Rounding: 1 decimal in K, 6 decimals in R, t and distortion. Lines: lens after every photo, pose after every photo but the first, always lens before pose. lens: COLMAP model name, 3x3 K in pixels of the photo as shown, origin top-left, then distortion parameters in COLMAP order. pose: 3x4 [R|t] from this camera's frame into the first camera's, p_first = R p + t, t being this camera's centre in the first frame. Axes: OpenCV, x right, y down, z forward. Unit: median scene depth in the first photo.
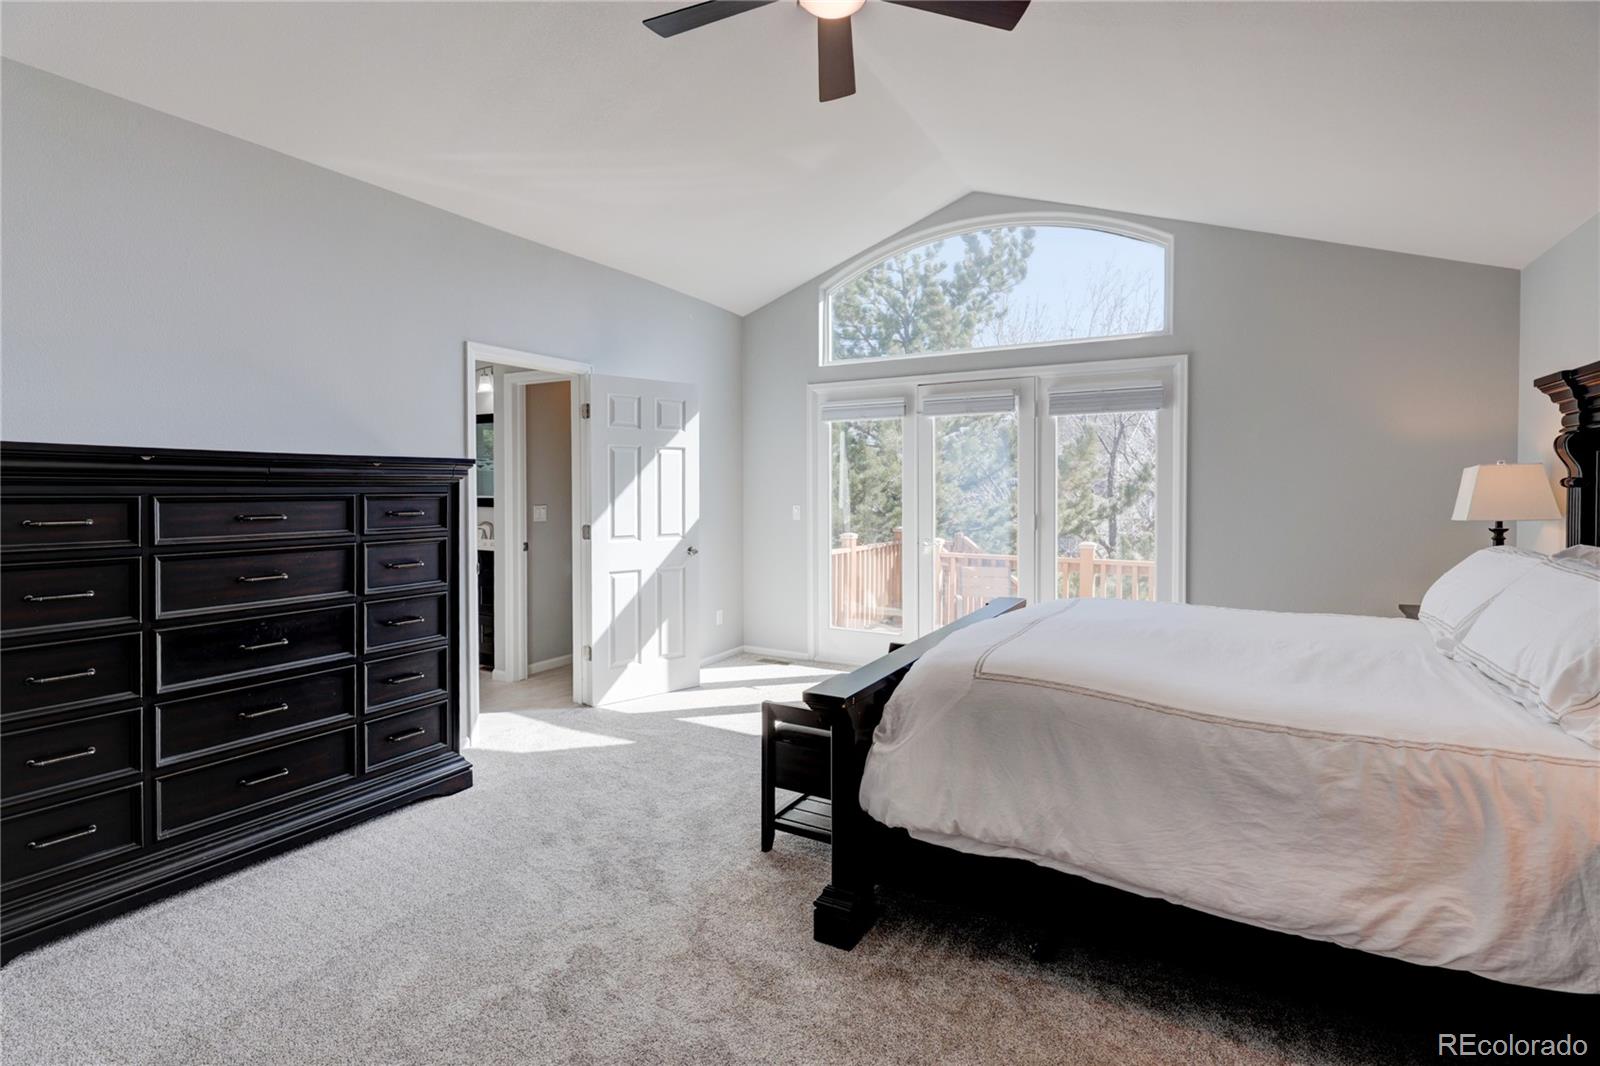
lens RADIAL K [[757.1, 0, 800.6], [0, 757.1, 501.4], [0, 0, 1]] dist [-0.000696, -0.000743]
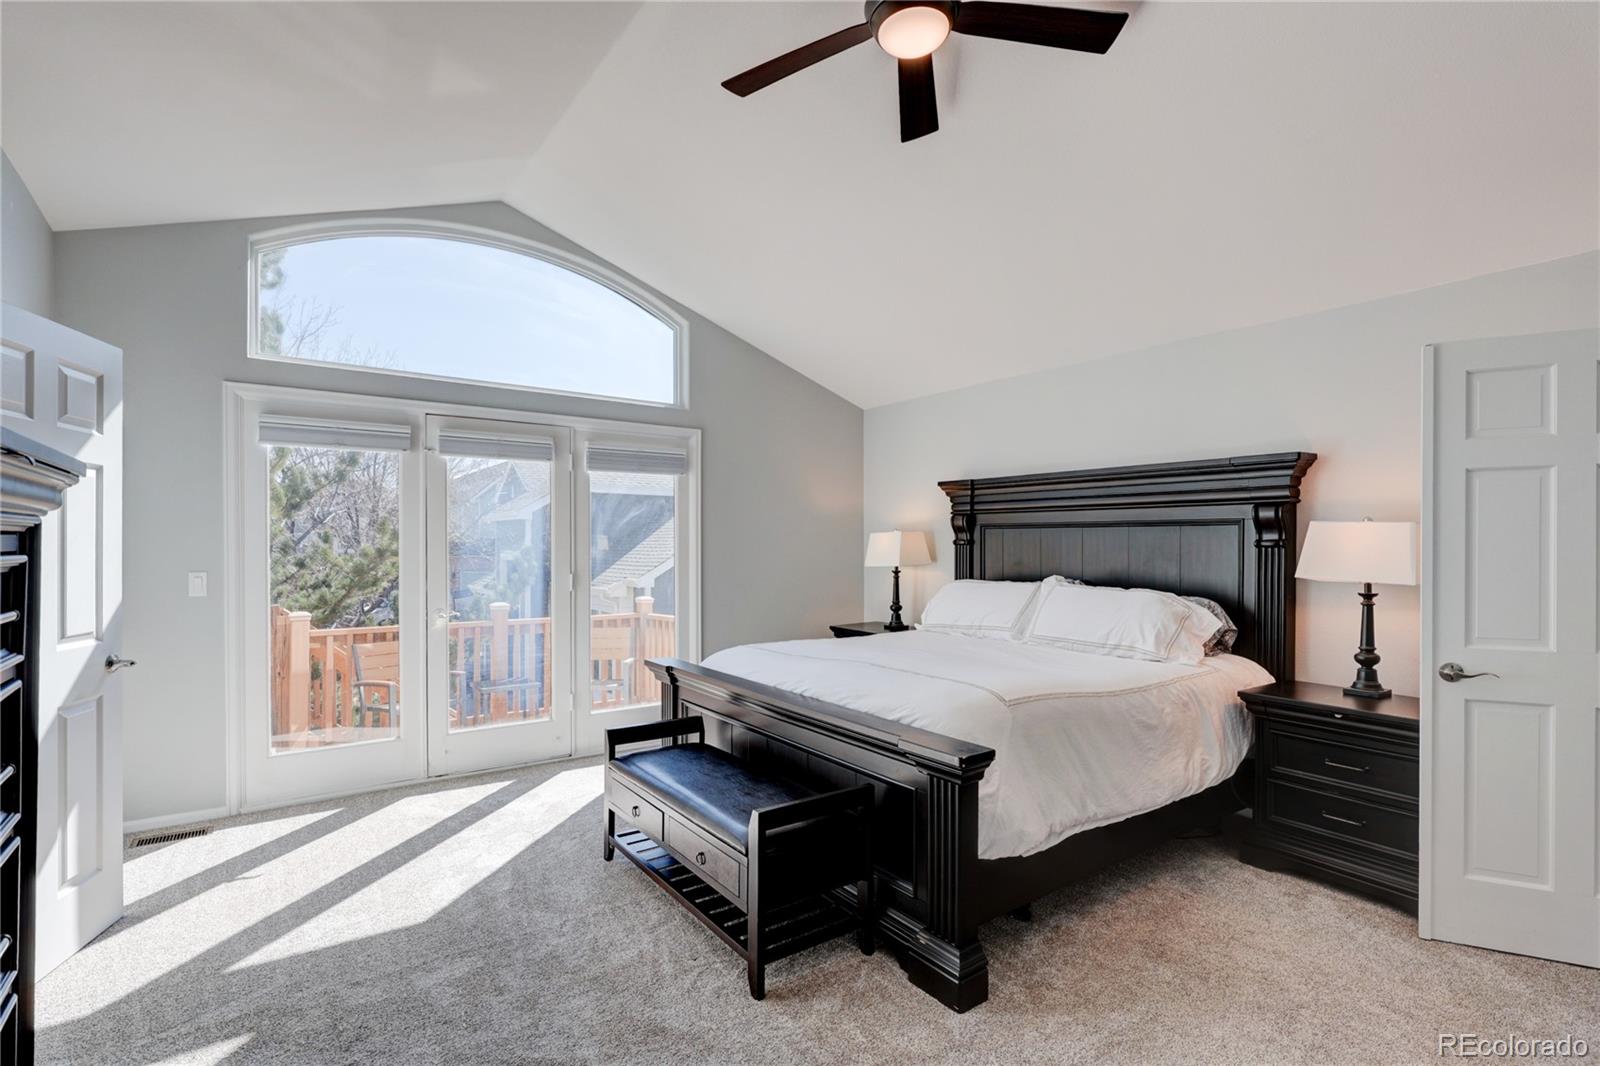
lens RADIAL K [[754.0, 0, 796.2], [0, 754.0, 549.3], [0, 0, 1]] dist [-0.001692, -0.000241]
pose [[0.417066, -0.001925, 0.908874, -0.464070], [0.015610, 0.999865, -0.005045, -0.003967], [-0.908742, 0.016291, 0.417040, 0.386981]]
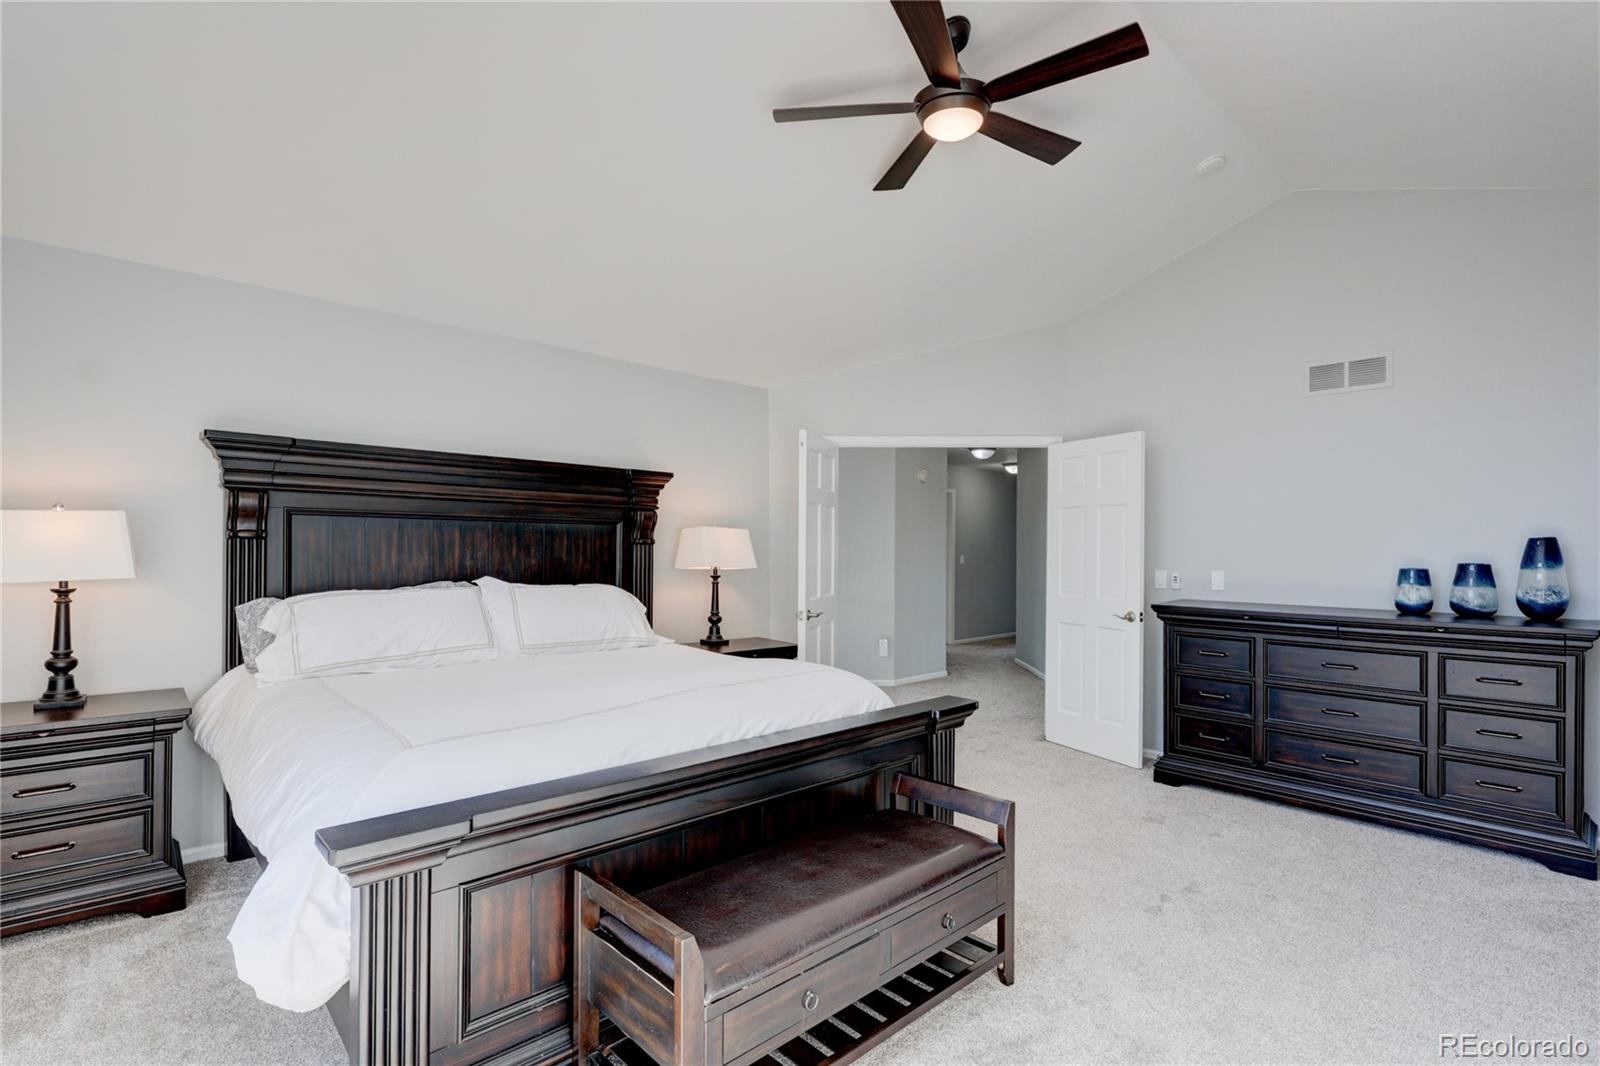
lens RADIAL K [[754.0, 0, 796.2], [0, 754.0, 549.3], [0, 0, 1]] dist [-0.001692, -0.000241]
pose [[-0.941928, -0.011338, 0.335624, -0.056953], [-0.001863, 0.999591, 0.028540, -0.022992], [-0.335811, 0.026258, -0.941563, 1.117745]]
